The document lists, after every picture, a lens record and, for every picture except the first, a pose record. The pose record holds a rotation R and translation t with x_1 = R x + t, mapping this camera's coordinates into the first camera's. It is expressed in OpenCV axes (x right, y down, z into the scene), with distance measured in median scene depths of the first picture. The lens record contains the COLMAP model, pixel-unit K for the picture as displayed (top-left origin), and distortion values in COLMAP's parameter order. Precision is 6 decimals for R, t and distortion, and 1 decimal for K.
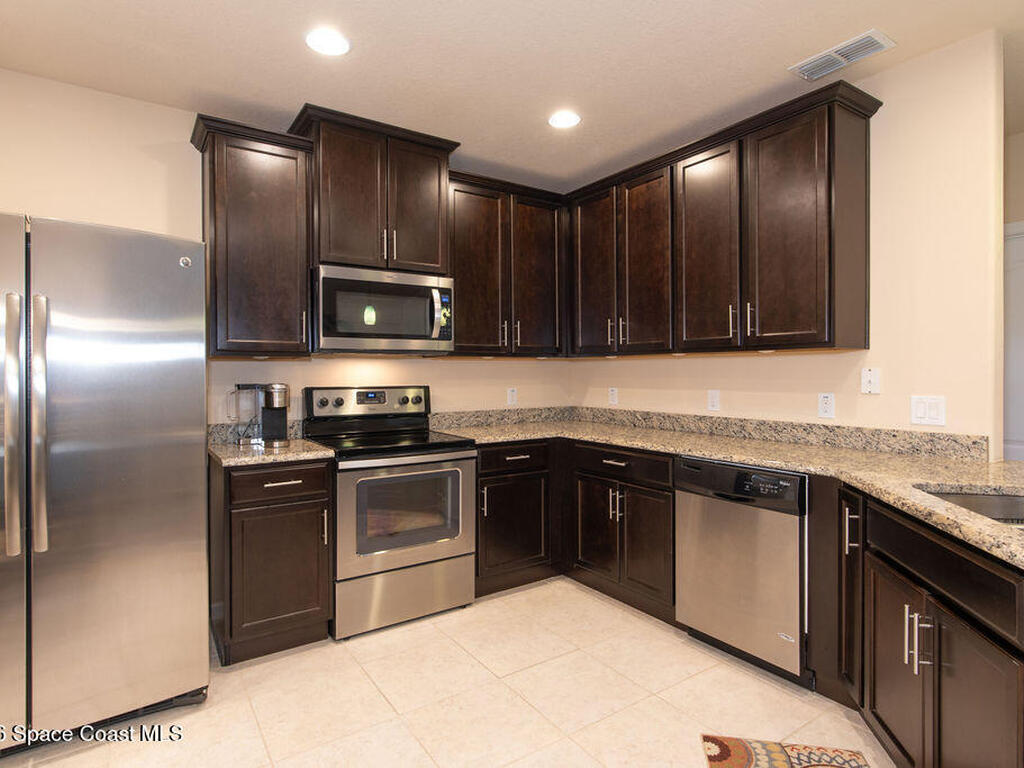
lens RADIAL K [[555.9, 0, 514.8], [0, 555.9, 375.1], [0, 0, 1]] dist [-0.001971, -0.000419]
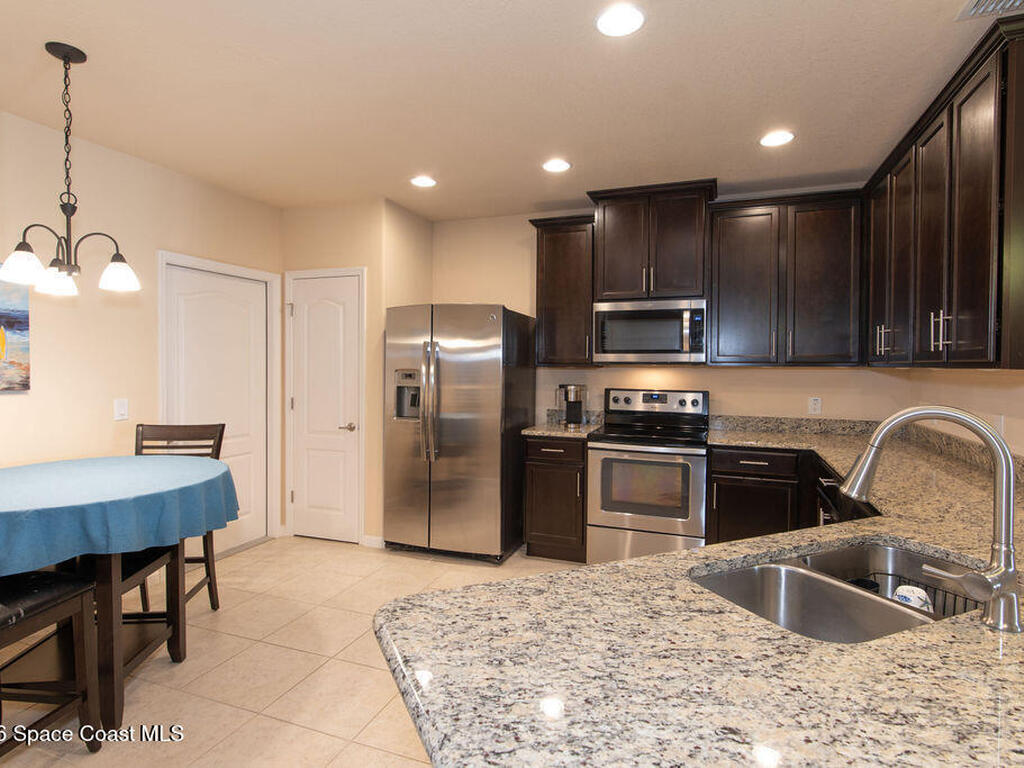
lens RADIAL K [[555.9, 0, 514.8], [0, 555.9, 375.1], [0, 0, 1]] dist [-0.001971, -0.000419]
pose [[0.573269, 0.025706, -0.818964, 0.618431], [-0.012713, 0.999666, 0.022479, -0.038438], [0.819269, -0.002475, 0.573405, 0.014487]]
